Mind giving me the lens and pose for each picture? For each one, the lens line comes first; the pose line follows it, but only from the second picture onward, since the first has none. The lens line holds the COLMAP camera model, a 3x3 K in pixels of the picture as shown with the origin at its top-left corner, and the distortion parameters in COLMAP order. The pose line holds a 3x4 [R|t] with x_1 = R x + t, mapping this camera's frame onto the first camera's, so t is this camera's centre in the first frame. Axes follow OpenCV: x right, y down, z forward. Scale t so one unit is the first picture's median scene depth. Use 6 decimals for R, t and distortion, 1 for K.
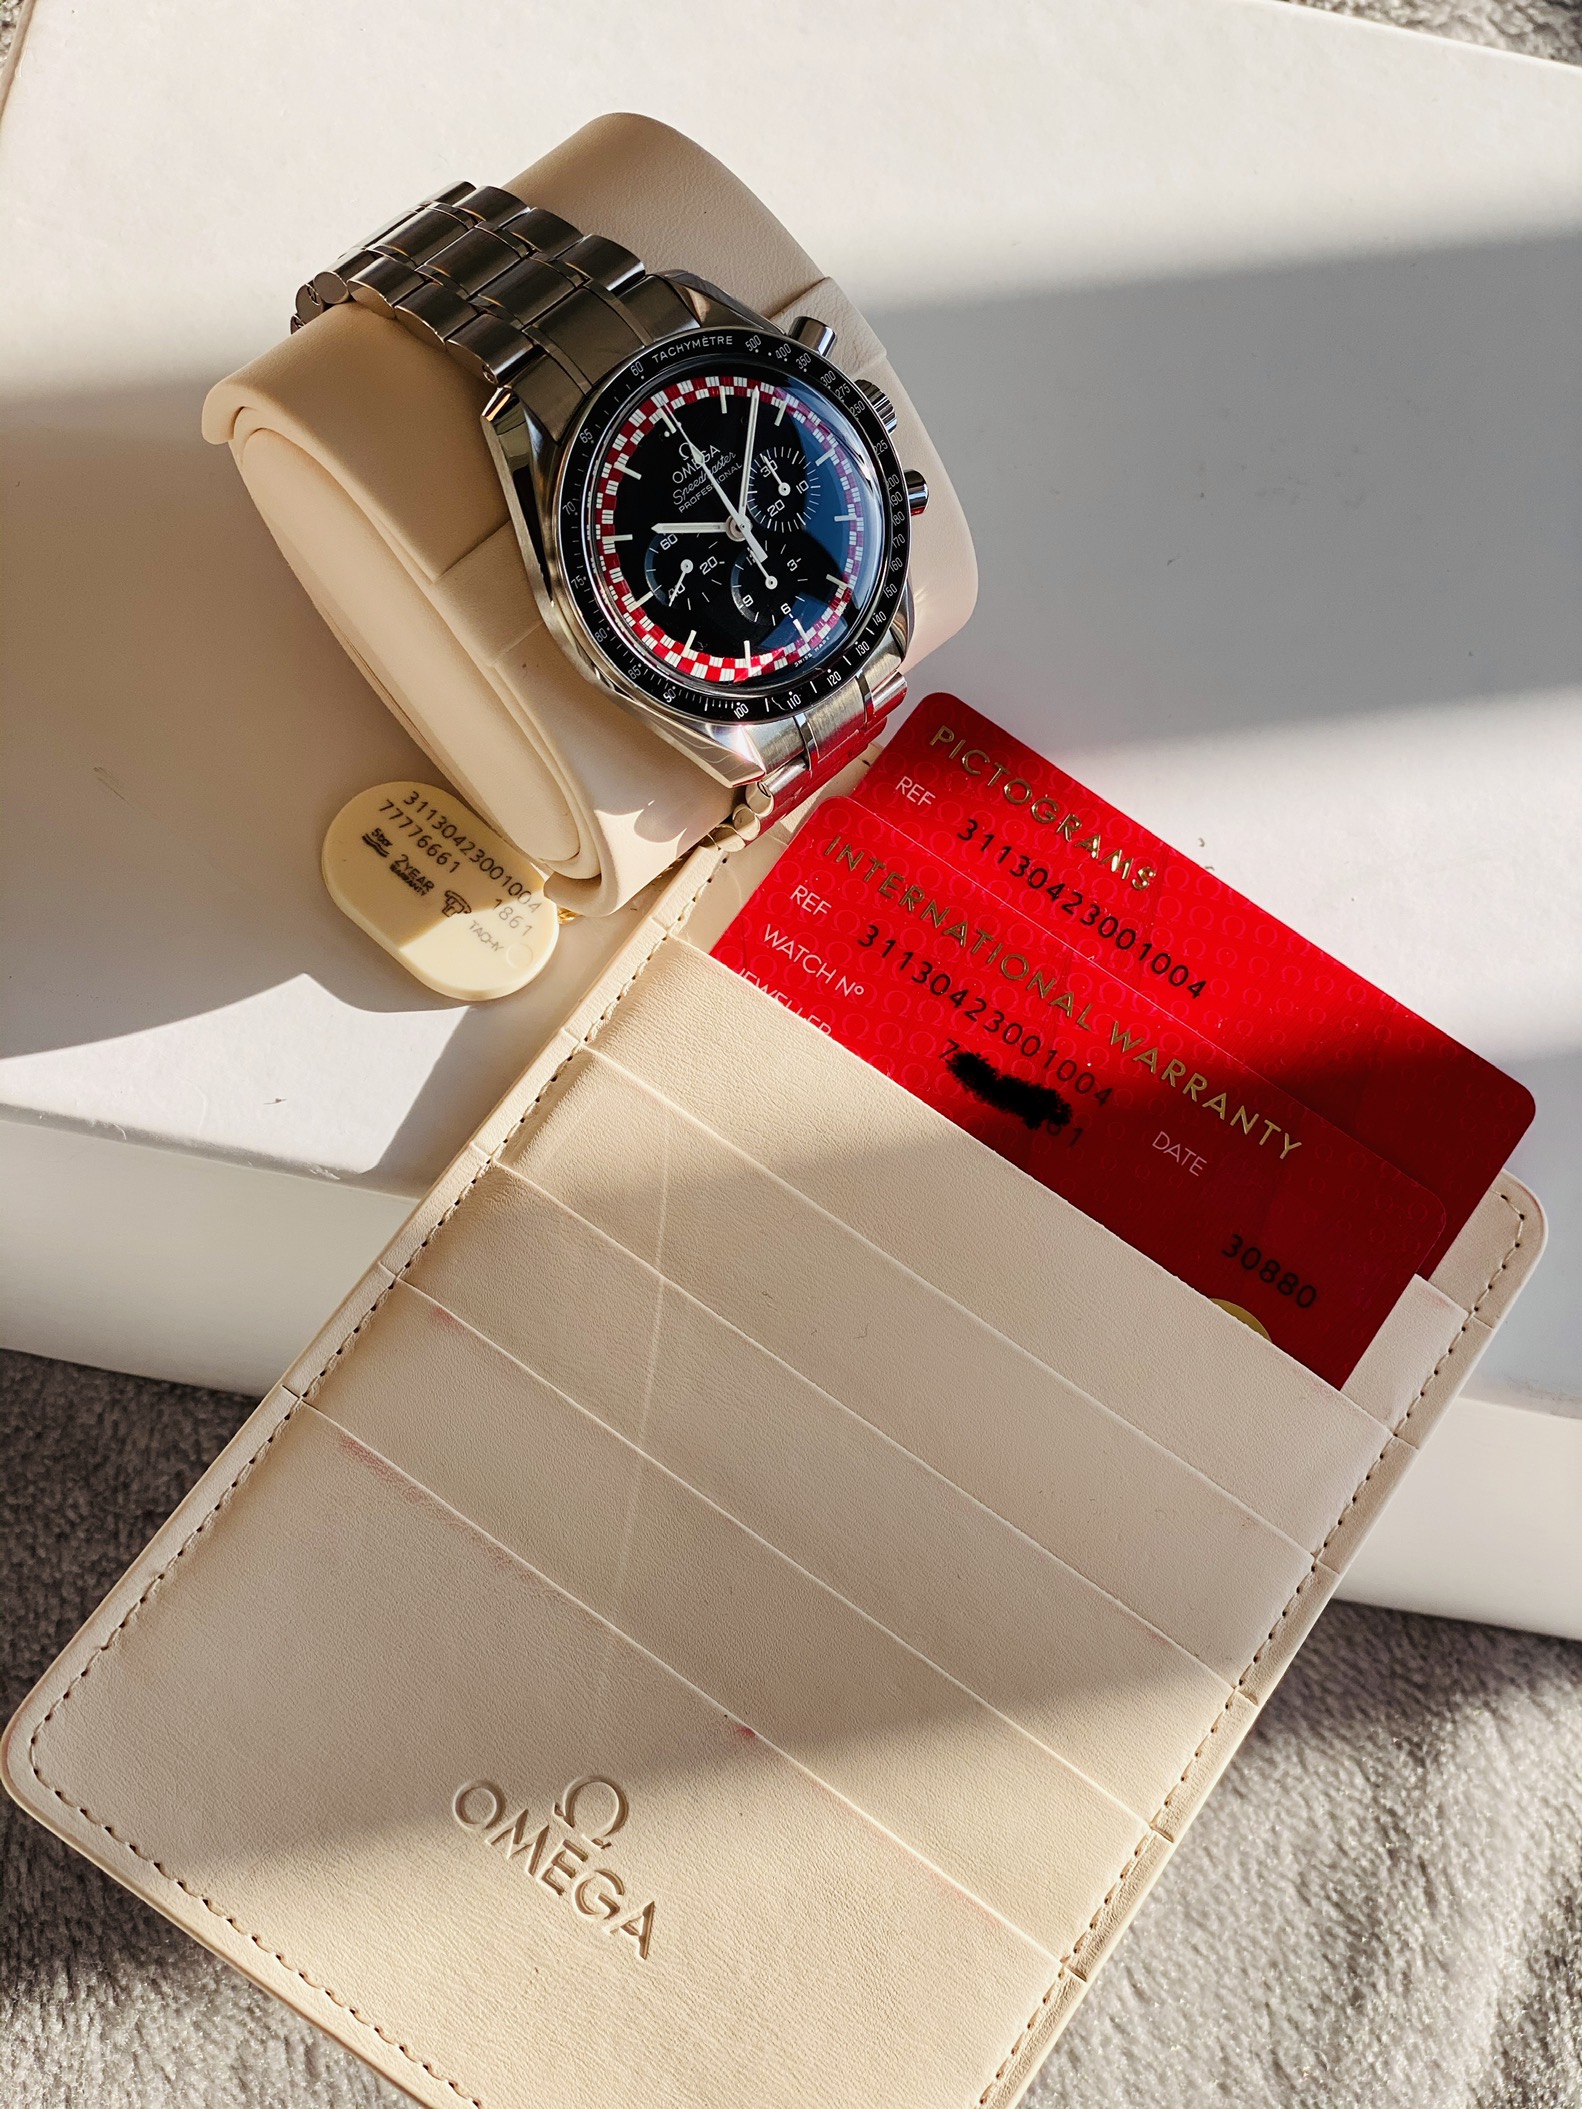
lens RADIAL K [[3202.3, 0, 828.8], [0, 3202.3, 1156.7], [0, 0, 1]] dist [-0.010433, -0.057311]
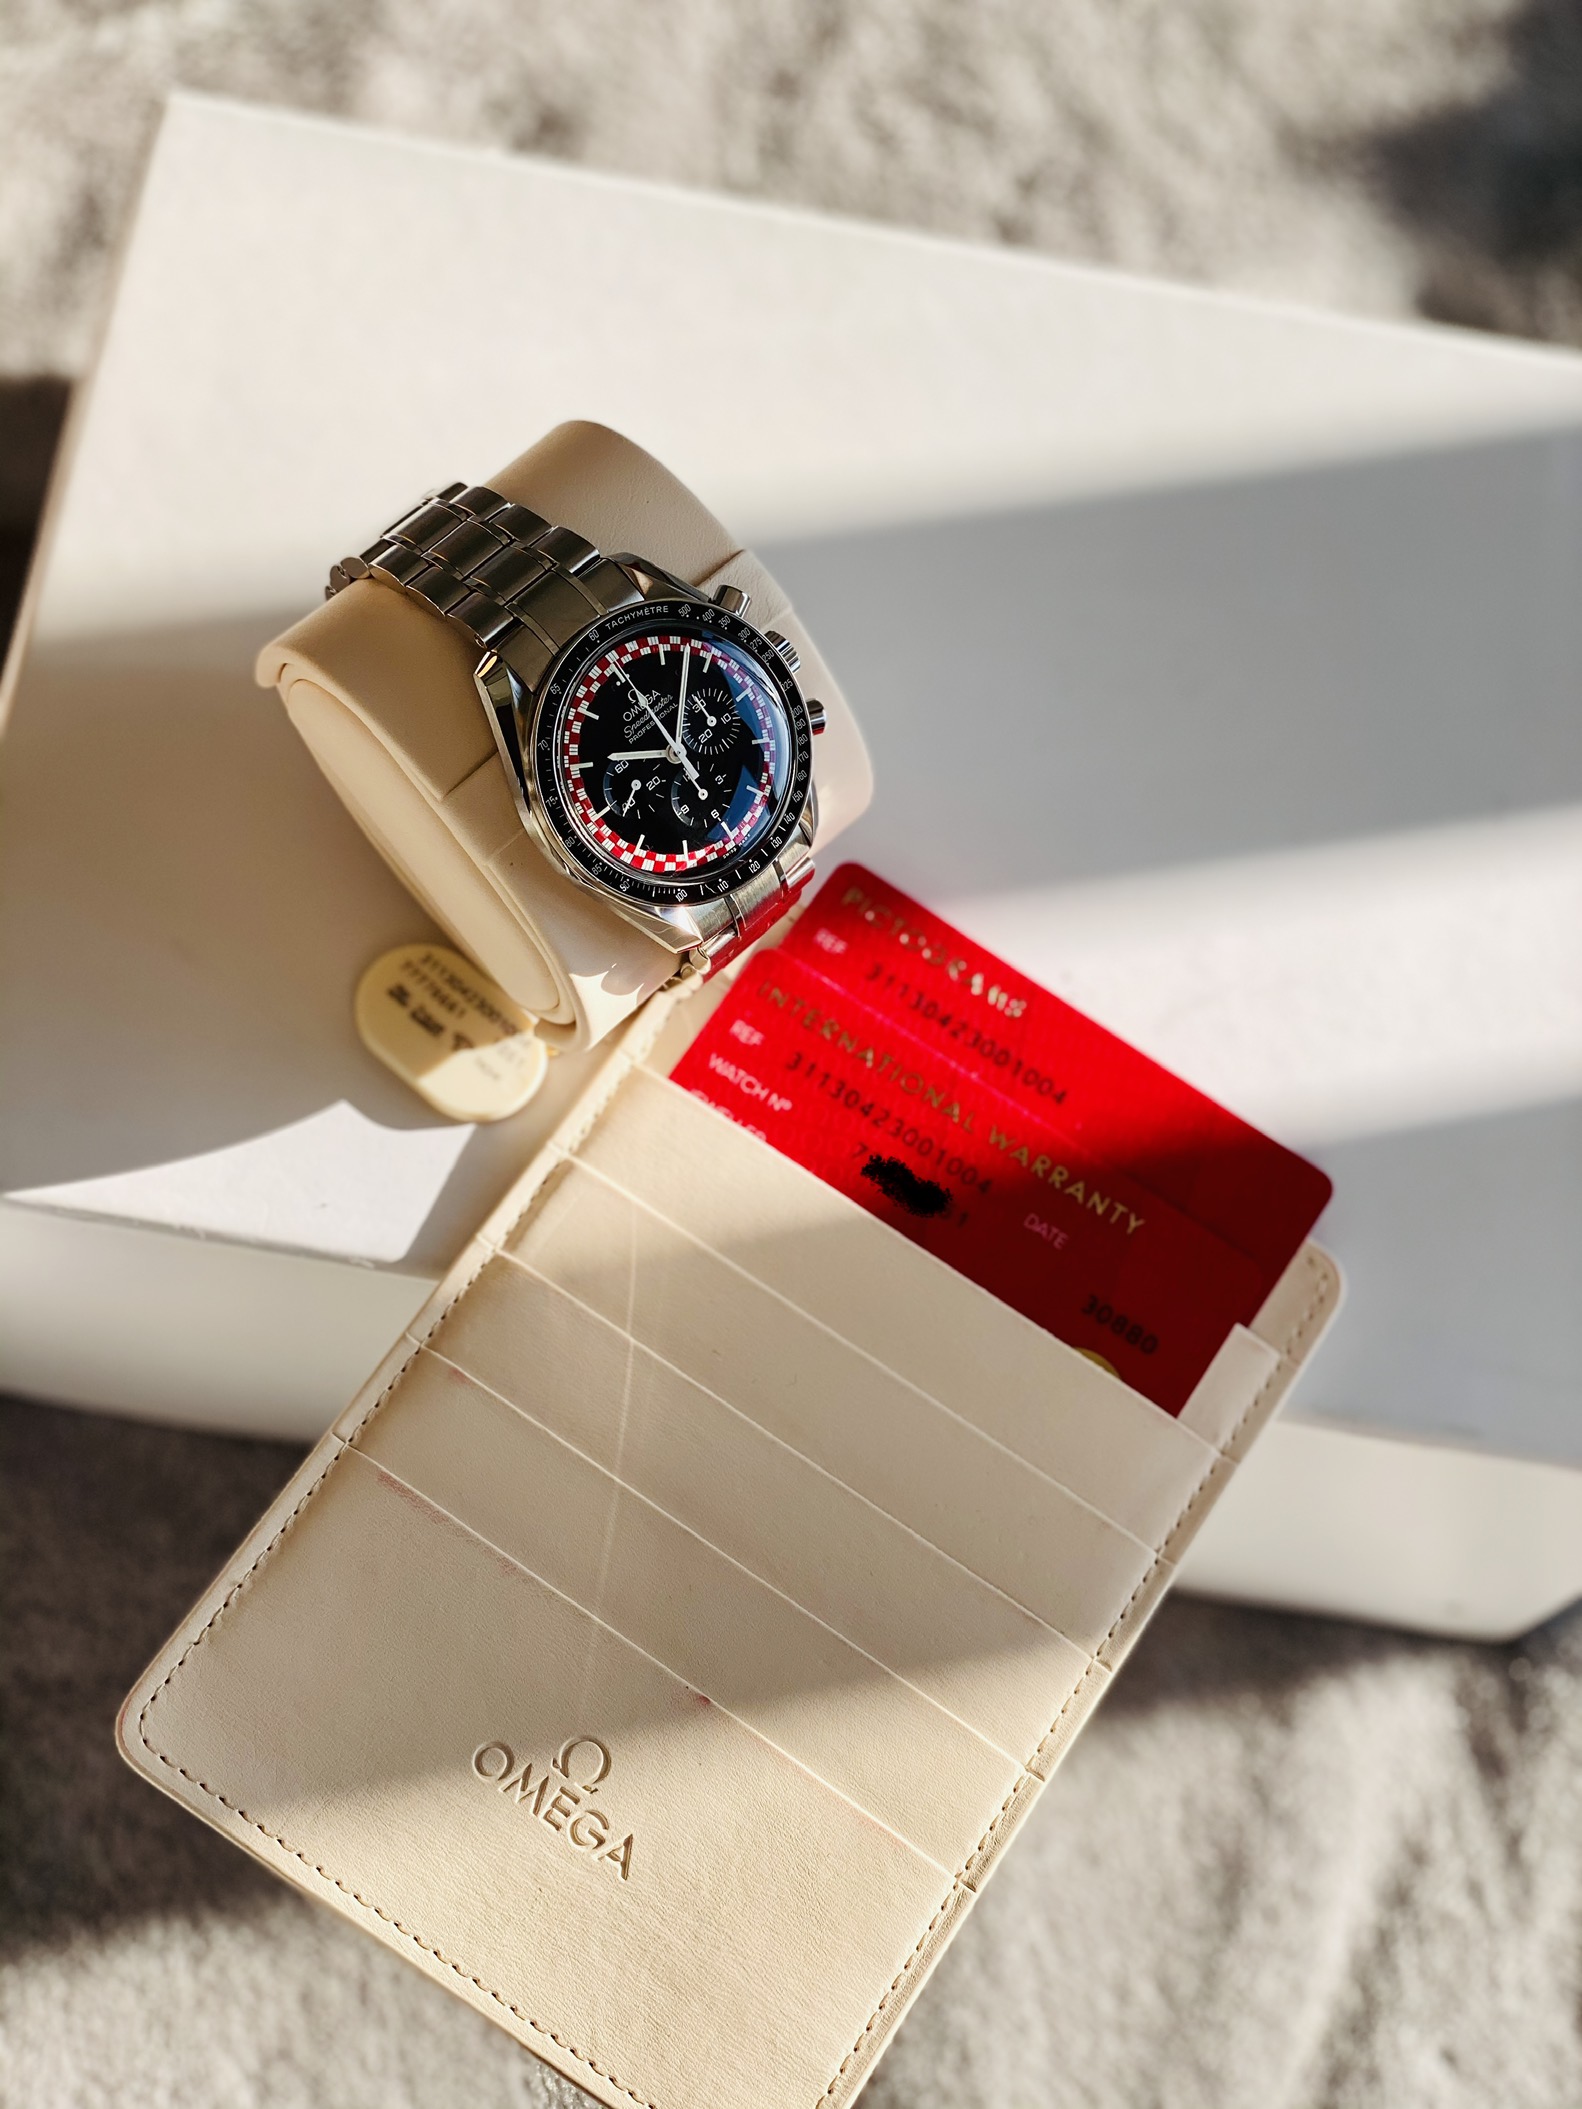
lens RADIAL K [[3251.2, 0, 791.0], [0, 3251.2, 1054.5], [0, 0, 1]] dist [0.010164, -0.145252]
pose [[0.999497, -0.024432, -0.020195, 0.040365], [0.023444, 0.998583, -0.047769, -0.012248], [0.021334, 0.047272, 0.998654, -0.288889]]
